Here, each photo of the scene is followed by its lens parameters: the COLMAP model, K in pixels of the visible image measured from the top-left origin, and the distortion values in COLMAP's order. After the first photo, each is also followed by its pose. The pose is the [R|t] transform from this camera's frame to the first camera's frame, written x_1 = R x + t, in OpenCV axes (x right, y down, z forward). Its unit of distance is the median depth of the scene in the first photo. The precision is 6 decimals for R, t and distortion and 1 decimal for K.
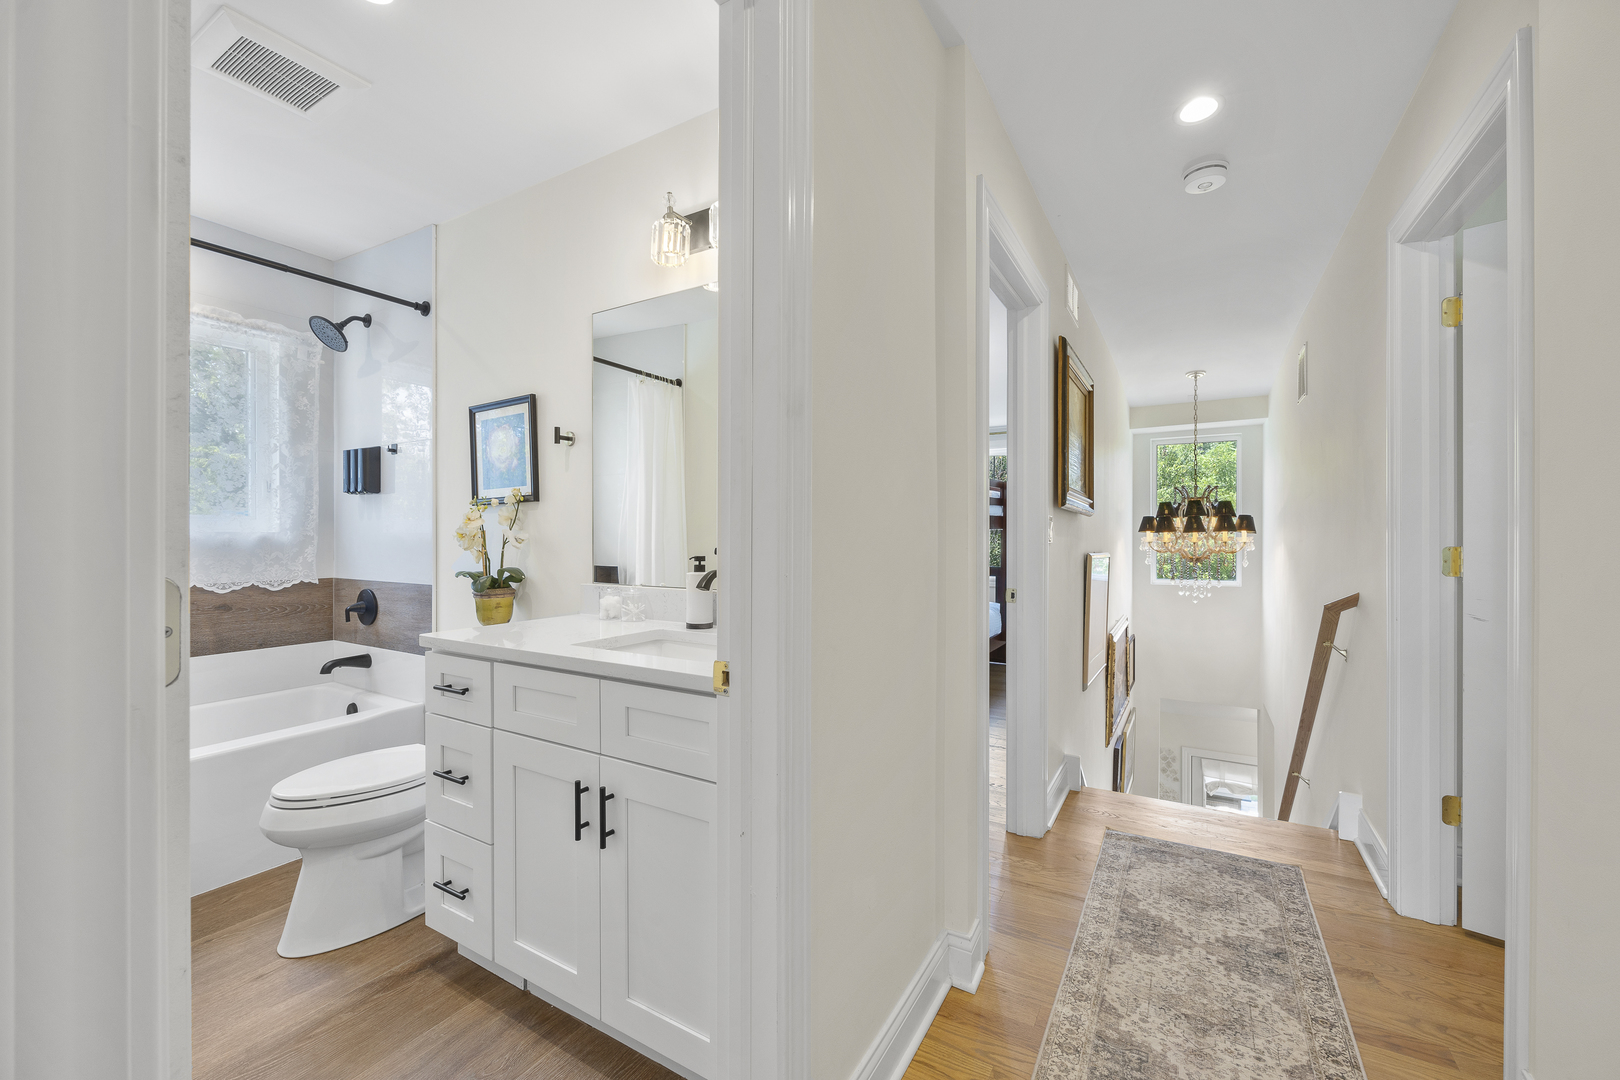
lens RADIAL K [[651.8, 0, 808.9], [0, 651.8, 536.9], [0, 0, 1]] dist [-0.004126, -0.000345]
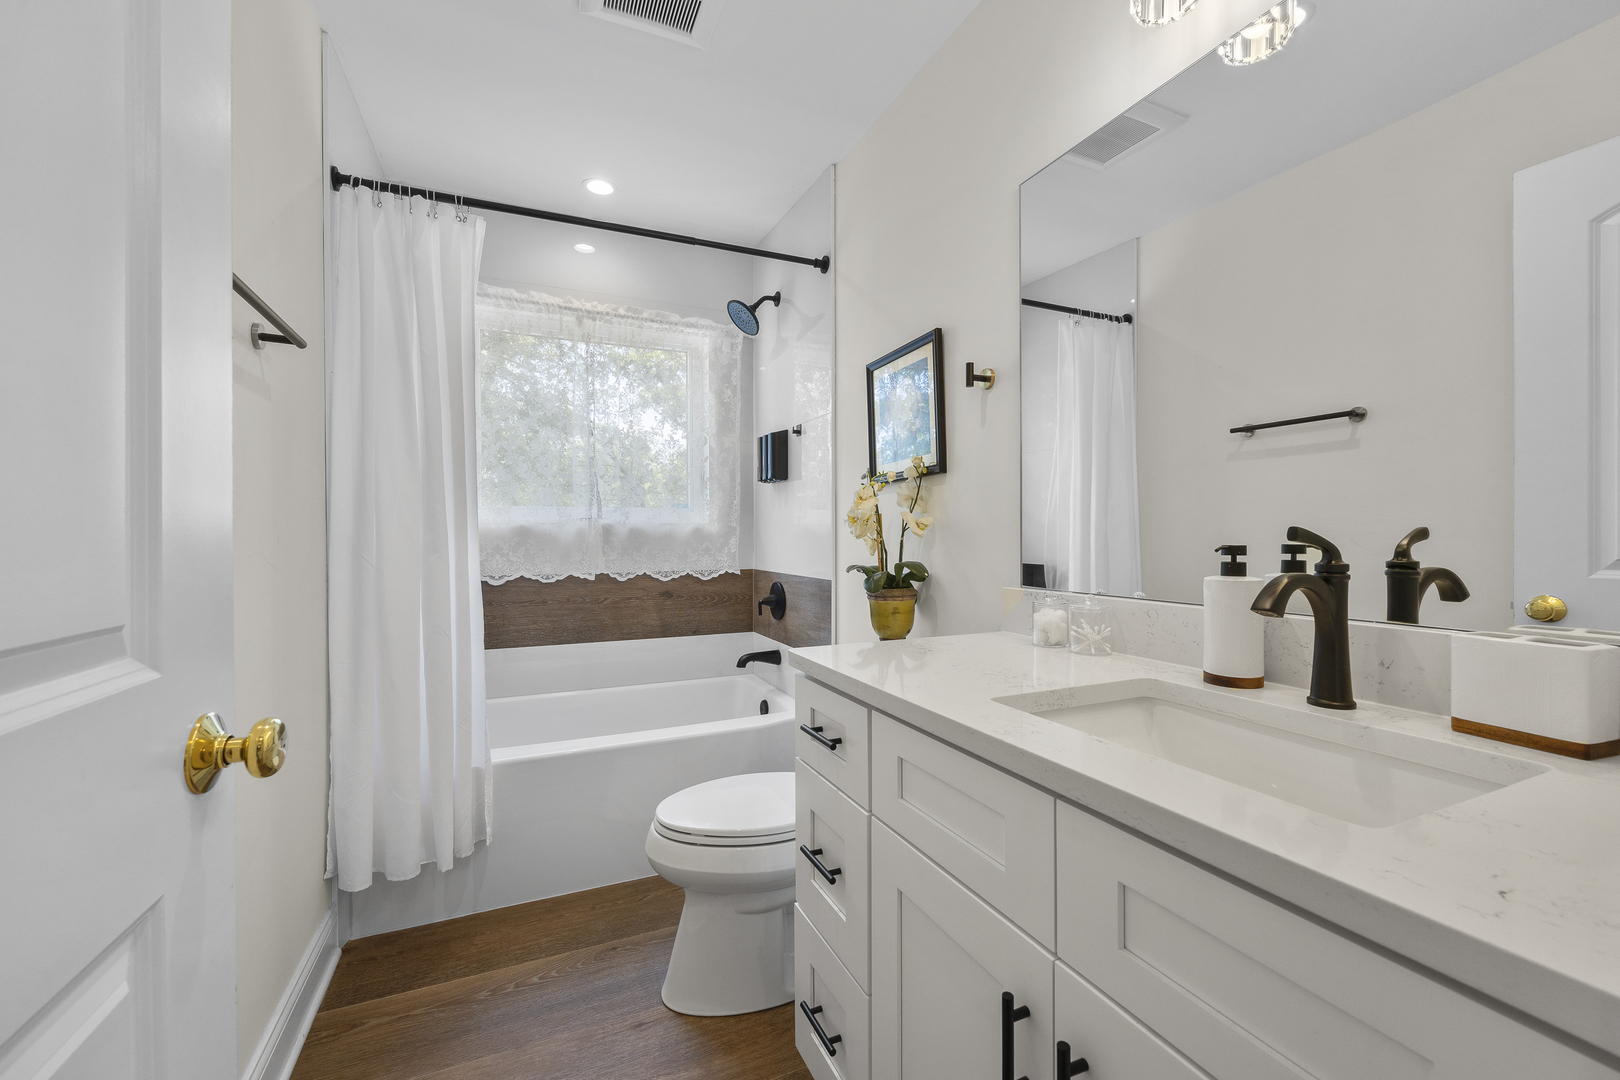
lens RADIAL K [[651.8, 0, 808.4], [0, 651.8, 537.9], [0, 0, 1]] dist [-0.004126, -0.000345]
pose [[0.817504, 0.000096, -0.575923, -0.102646], [0.001090, 0.999998, 0.001713, 0.015562], [0.575922, -0.002028, 0.817502, 0.269452]]
